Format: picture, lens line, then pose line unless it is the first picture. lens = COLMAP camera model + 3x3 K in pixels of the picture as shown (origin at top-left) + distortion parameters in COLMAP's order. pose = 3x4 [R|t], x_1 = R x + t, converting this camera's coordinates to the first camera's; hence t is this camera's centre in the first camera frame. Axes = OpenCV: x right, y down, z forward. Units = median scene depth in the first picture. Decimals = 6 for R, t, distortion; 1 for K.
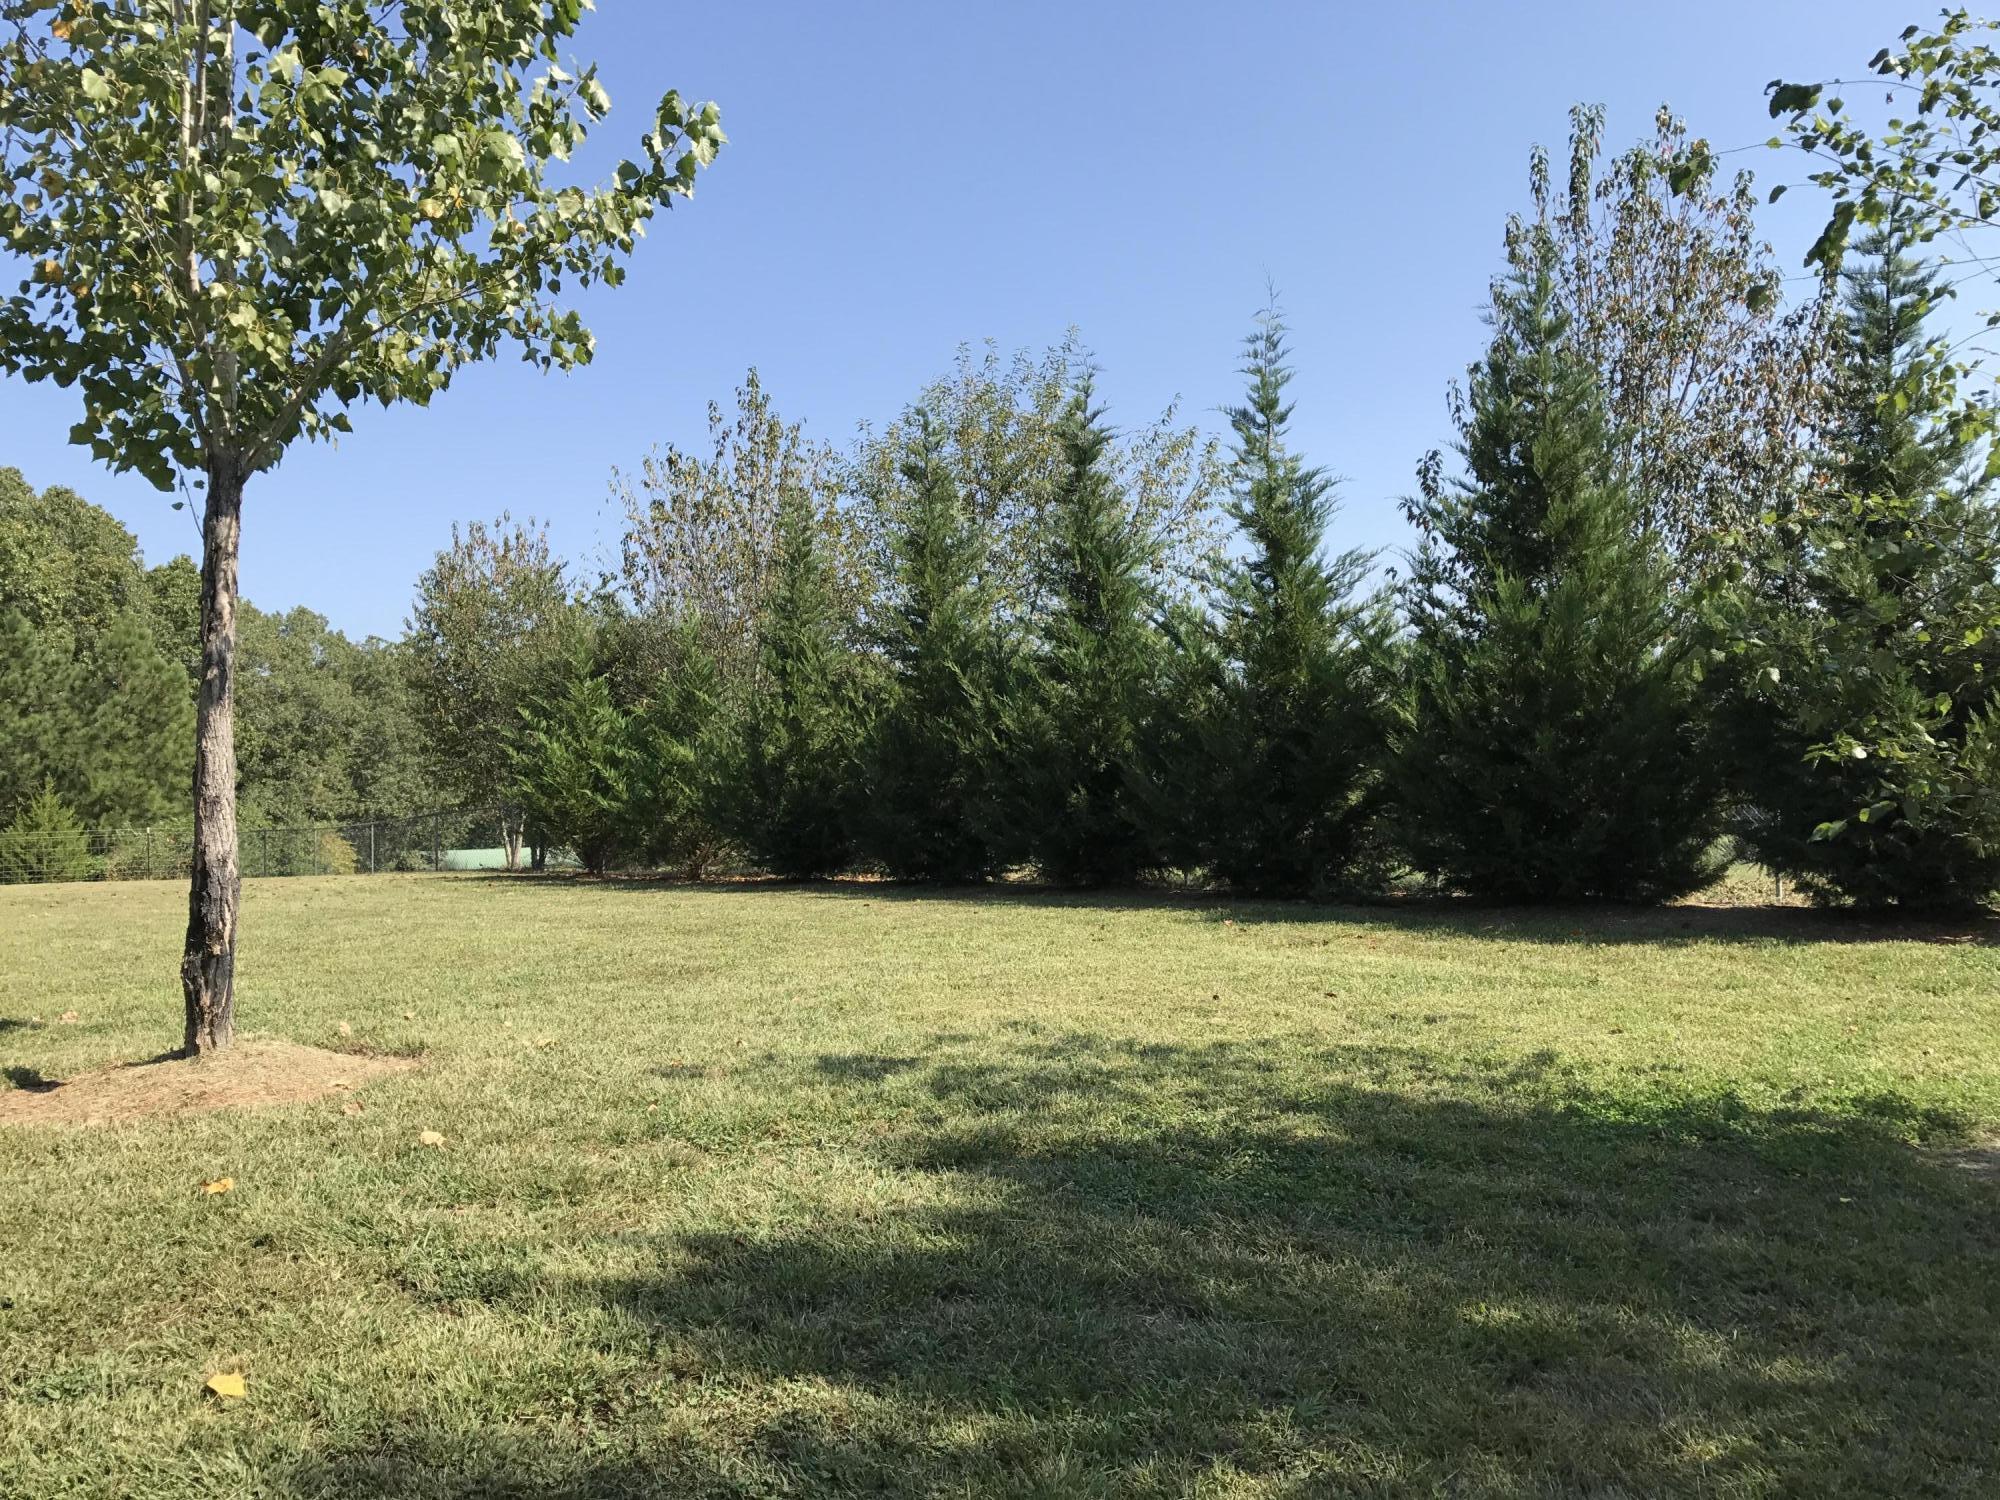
lens RADIAL K [[1665.6, 0, 1044.2], [0, 1665.6, 753.4], [0, 0, 1]] dist [-0.008224, -0.011338]
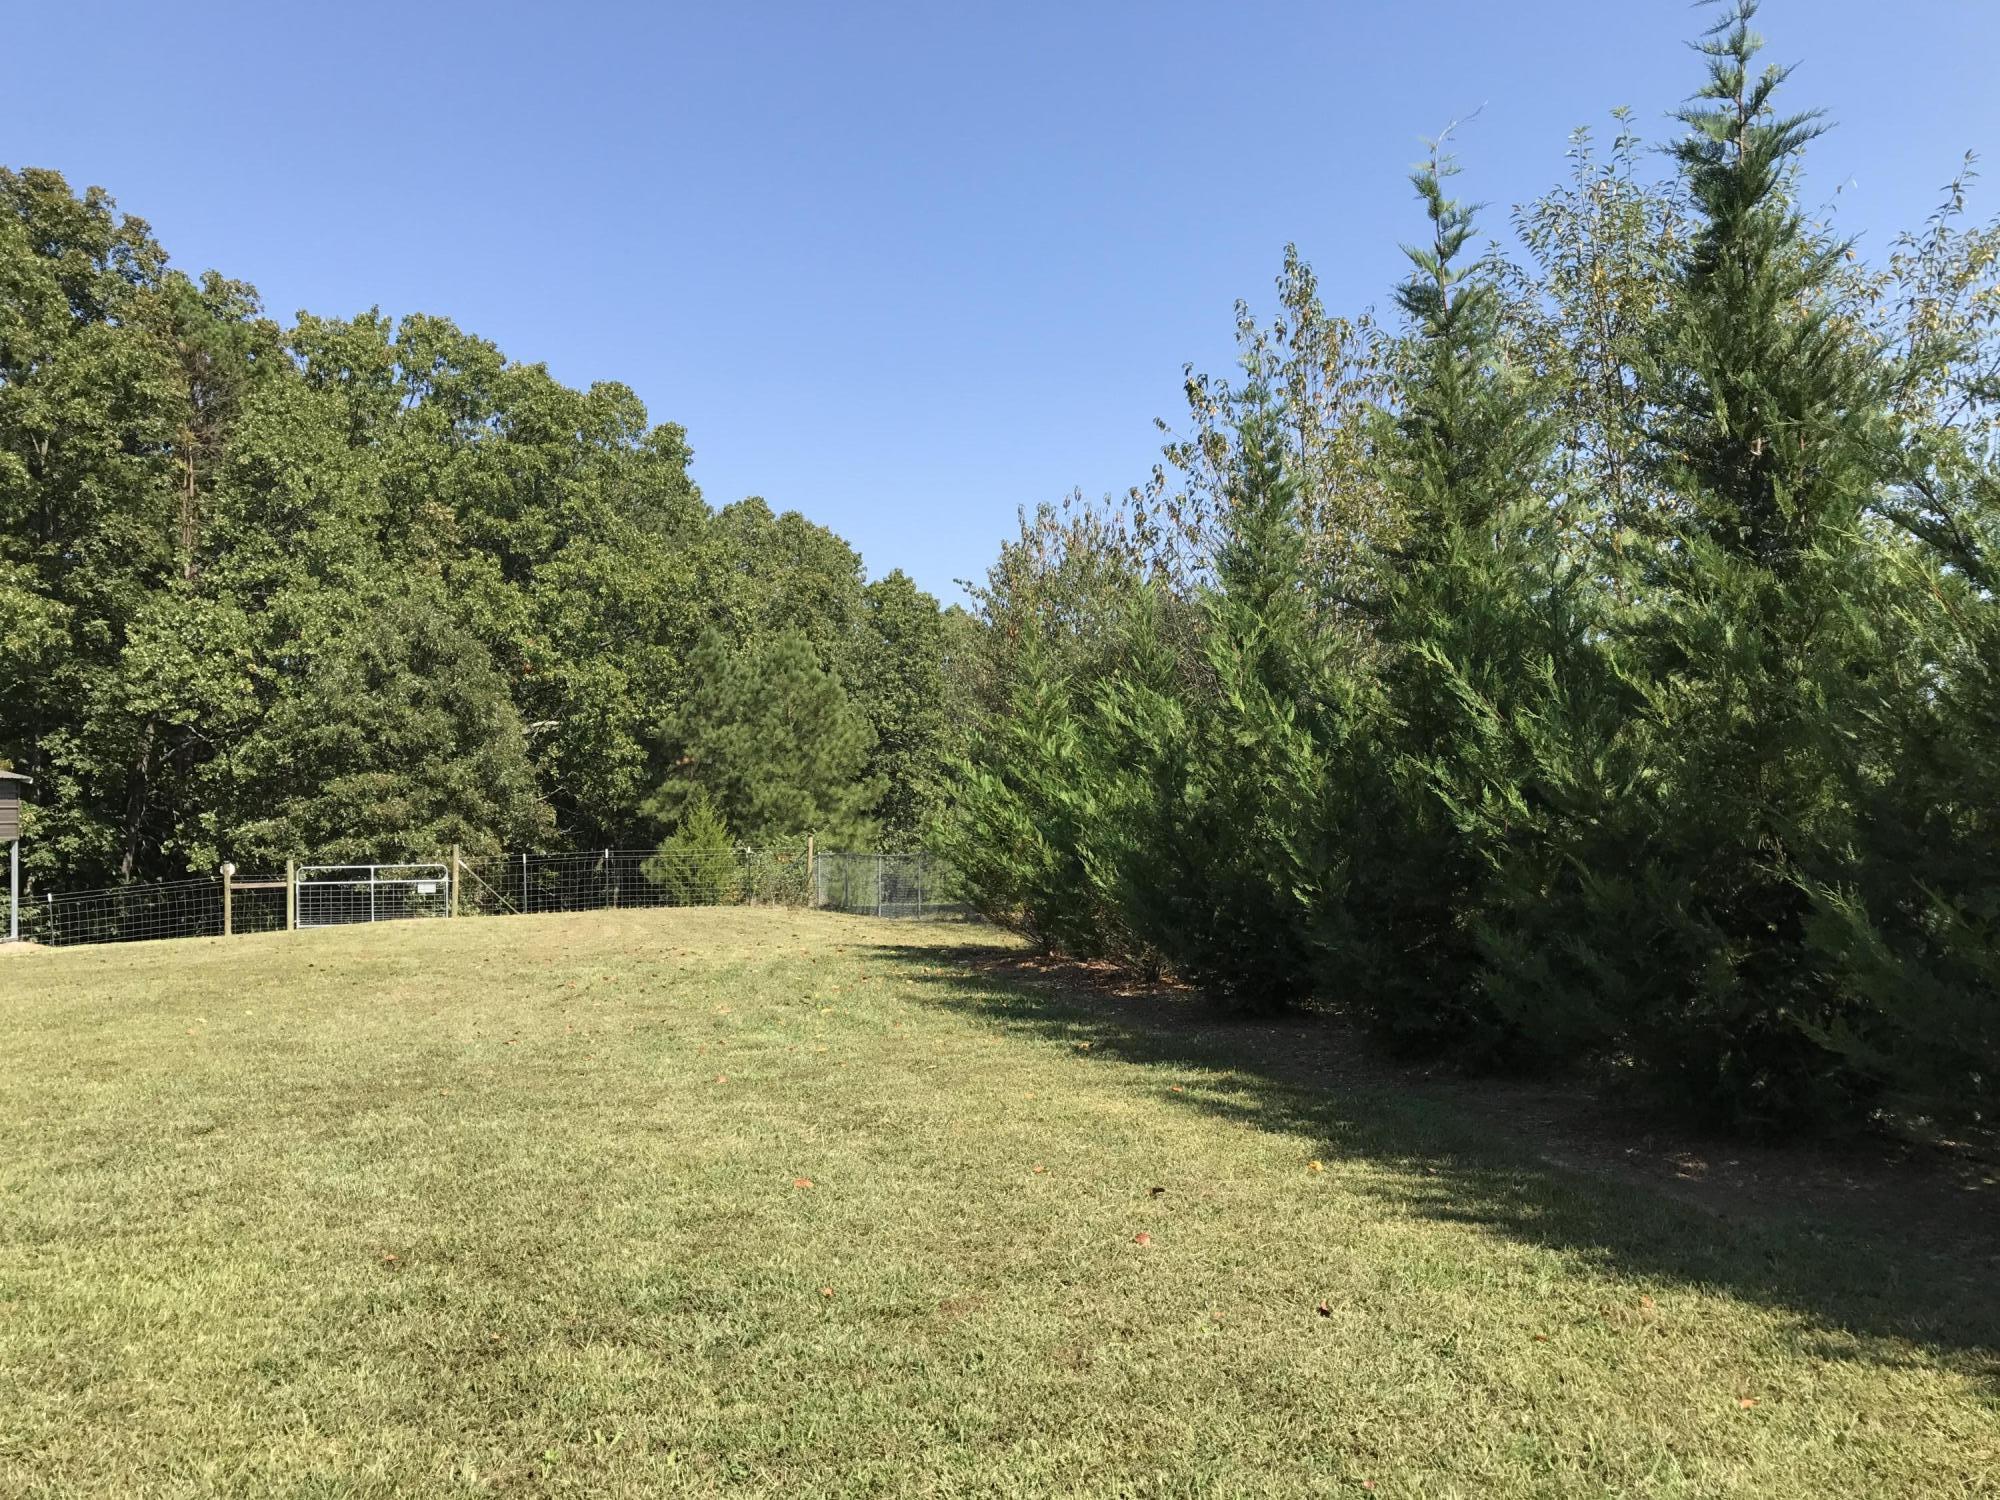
lens RADIAL K [[1665.6, 0, 1044.2], [0, 1665.6, 753.4], [0, 0, 1]] dist [-0.008224, -0.011338]
pose [[0.909008, -0.004520, -0.416755, 0.031301], [0.005221, 0.999986, 0.000542, -0.017874], [0.416746, -0.002668, 0.909019, 0.390021]]
